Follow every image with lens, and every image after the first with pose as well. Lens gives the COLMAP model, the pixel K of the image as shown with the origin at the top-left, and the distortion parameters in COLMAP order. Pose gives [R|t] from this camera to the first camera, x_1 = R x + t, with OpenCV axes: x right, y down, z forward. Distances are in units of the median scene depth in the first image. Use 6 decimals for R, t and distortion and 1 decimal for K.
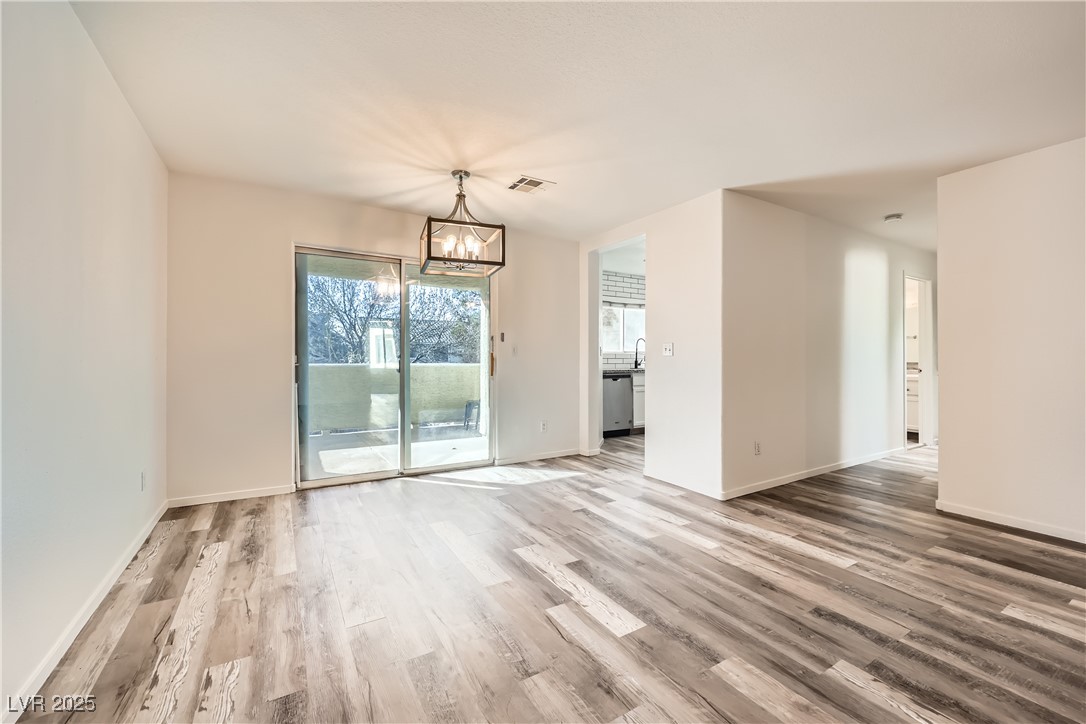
lens RADIAL K [[418.9, 0, 545.6], [0, 418.9, 399.0], [0, 0, 1]] dist [-0.002001, -0.000155]
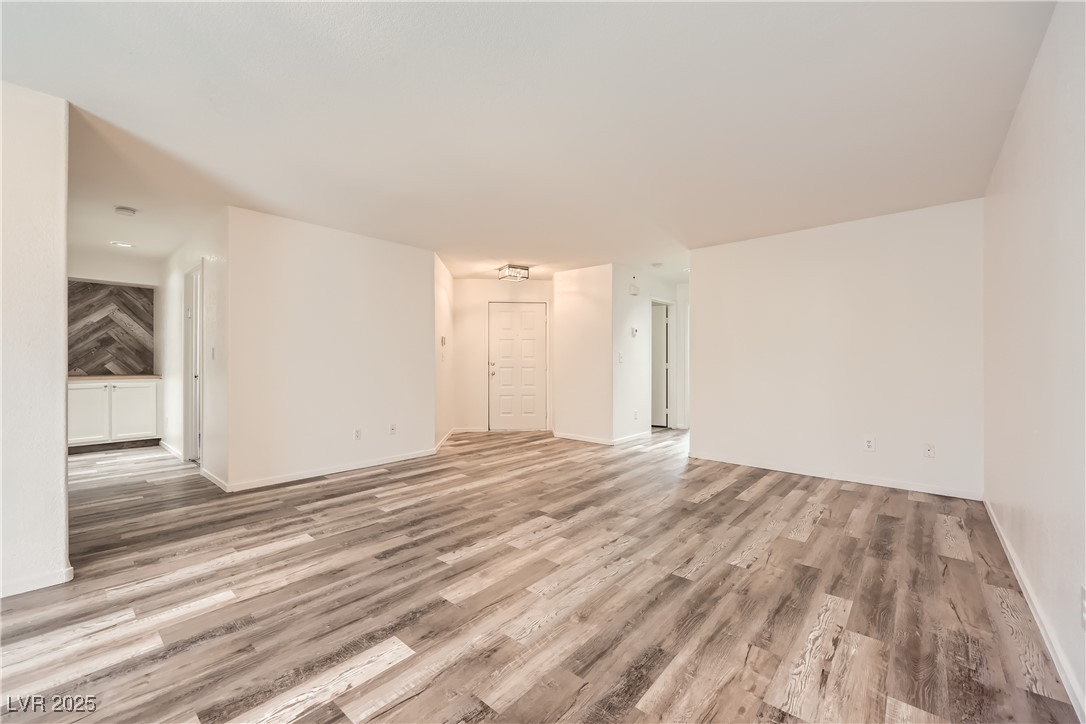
lens RADIAL K [[443.4, 0, 543.0], [0, 443.4, 362.0], [0, 0, 1]] dist [-0.000309, -0.000015]
pose [[-0.292241, -0.001389, 0.956344, -0.636231], [0.091882, 0.995332, 0.029523, -0.062668], [-0.951921, 0.096499, -0.290749, 0.704413]]
